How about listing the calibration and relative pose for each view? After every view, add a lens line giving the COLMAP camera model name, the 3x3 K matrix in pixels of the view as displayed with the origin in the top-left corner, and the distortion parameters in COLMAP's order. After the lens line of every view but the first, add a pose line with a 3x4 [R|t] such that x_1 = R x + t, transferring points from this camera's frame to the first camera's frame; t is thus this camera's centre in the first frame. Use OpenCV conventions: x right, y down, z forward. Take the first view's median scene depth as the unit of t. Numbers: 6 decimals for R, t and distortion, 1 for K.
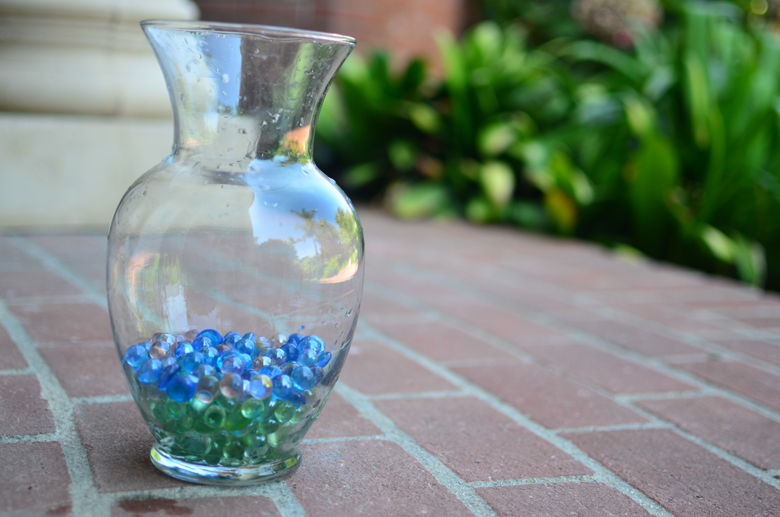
lens RADIAL K [[1184.1, 0, 390.0], [0, 1184.1, 258.5], [0, 0, 1]] dist [-0.003868, 0.040260]
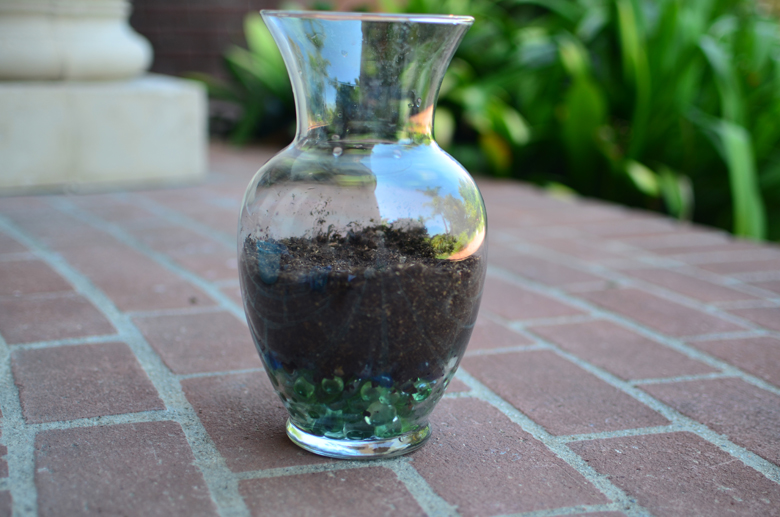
lens RADIAL K [[1184.1, 0, 390.0], [0, 1184.1, 258.5], [0, 0, 1]] dist [-0.003868, 0.040260]
pose [[0.999009, -0.042993, 0.011511, 0.060758], [0.042407, 0.997992, 0.047048, -0.000067], [-0.013510, -0.046513, 0.998826, -0.084258]]
